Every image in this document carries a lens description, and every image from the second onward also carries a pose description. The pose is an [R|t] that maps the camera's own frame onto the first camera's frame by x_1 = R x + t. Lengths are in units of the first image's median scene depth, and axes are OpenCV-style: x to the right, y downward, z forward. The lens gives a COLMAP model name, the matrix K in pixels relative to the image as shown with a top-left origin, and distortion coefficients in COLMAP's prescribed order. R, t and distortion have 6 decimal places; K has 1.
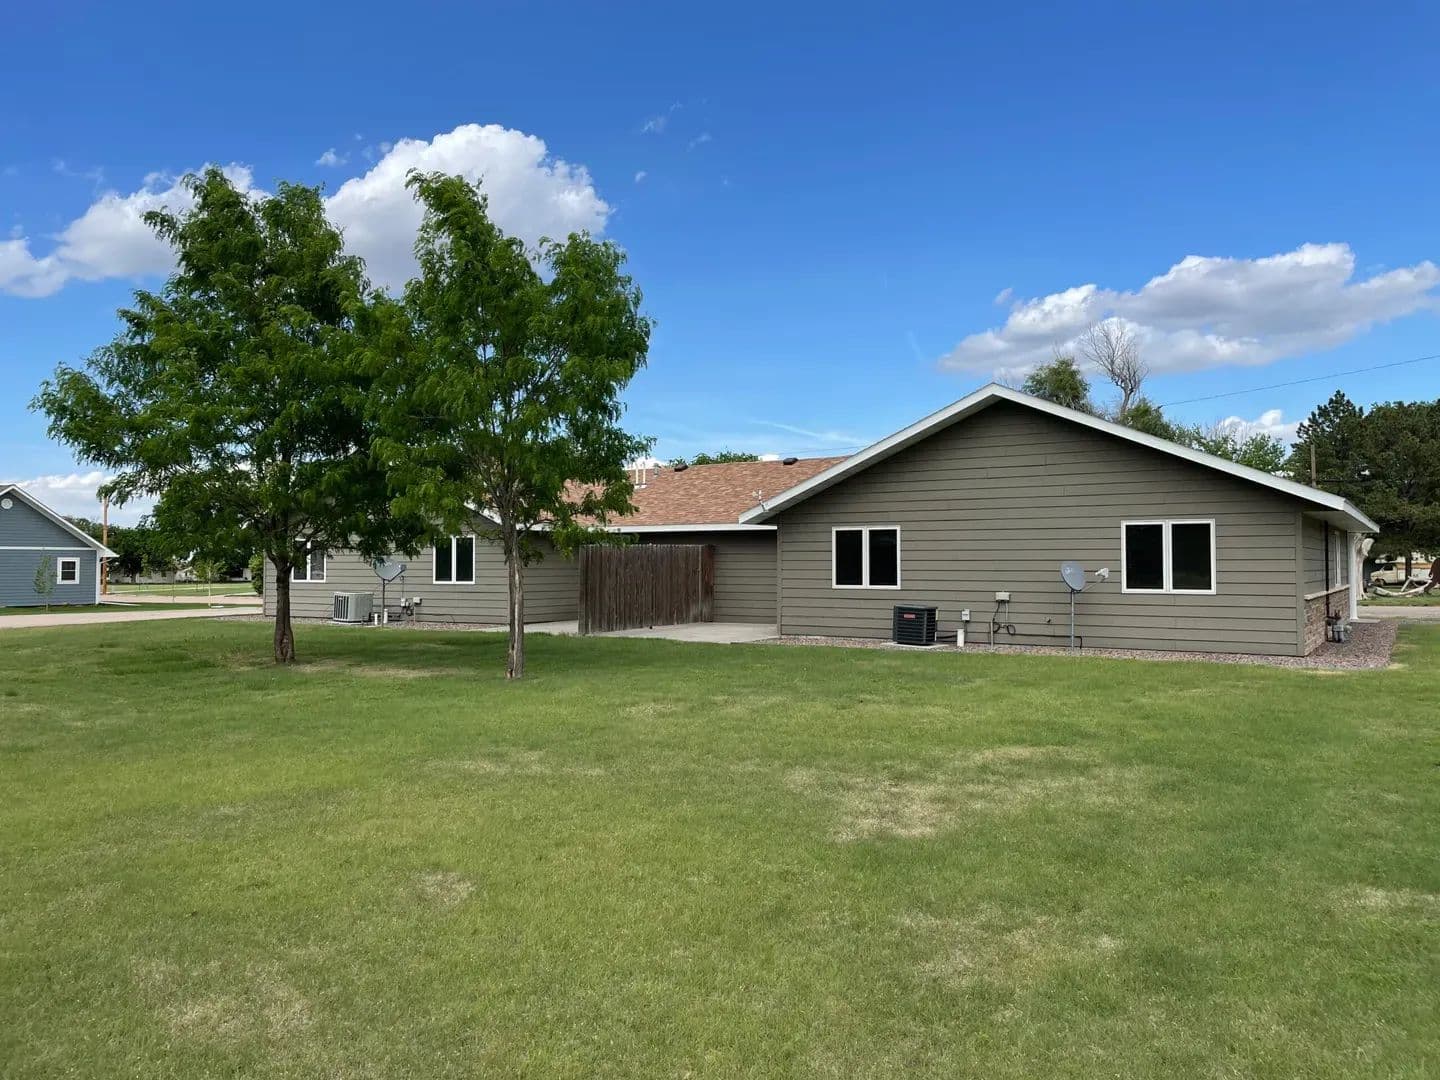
lens RADIAL K [[1135.3, 0, 719.9], [0, 1135.3, 529.8], [0, 0, 1]] dist [0.121218, -0.199563]
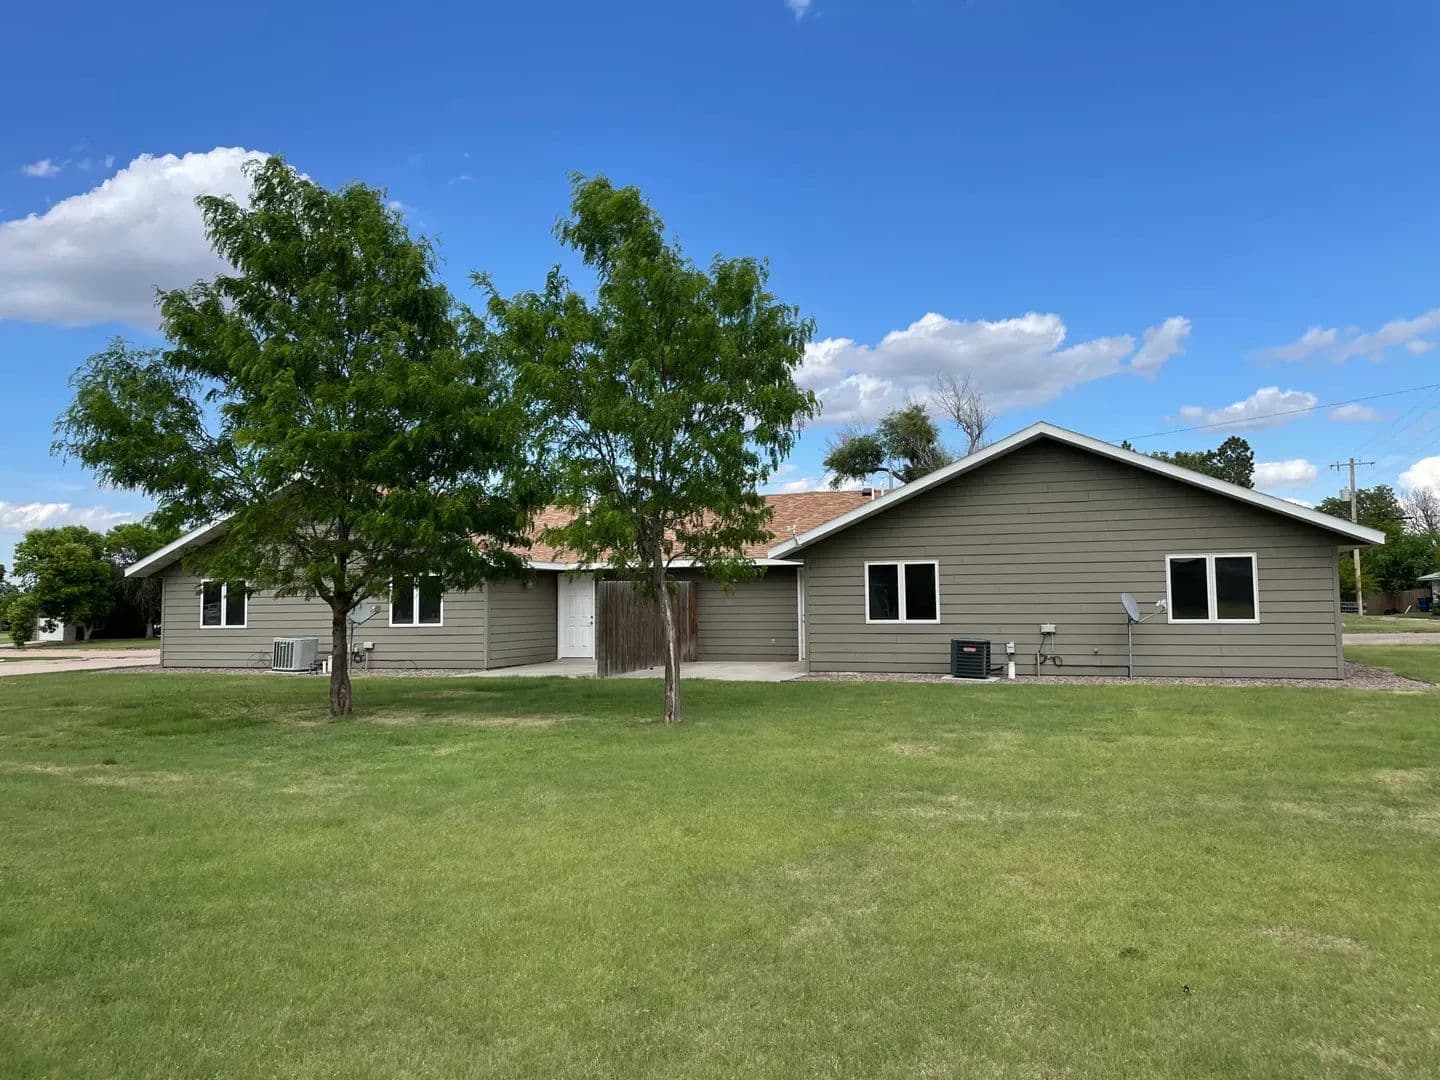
lens RADIAL K [[1125.6, 0, 720.1], [0, 1125.6, 496.5], [0, 0, 1]] dist [0.049483, -0.006553]
pose [[0.973937, 0.009630, 0.226613, -0.260047], [0.004921, 0.997966, -0.063561, 0.002927], [-0.226764, 0.063020, 0.971909, 0.068534]]
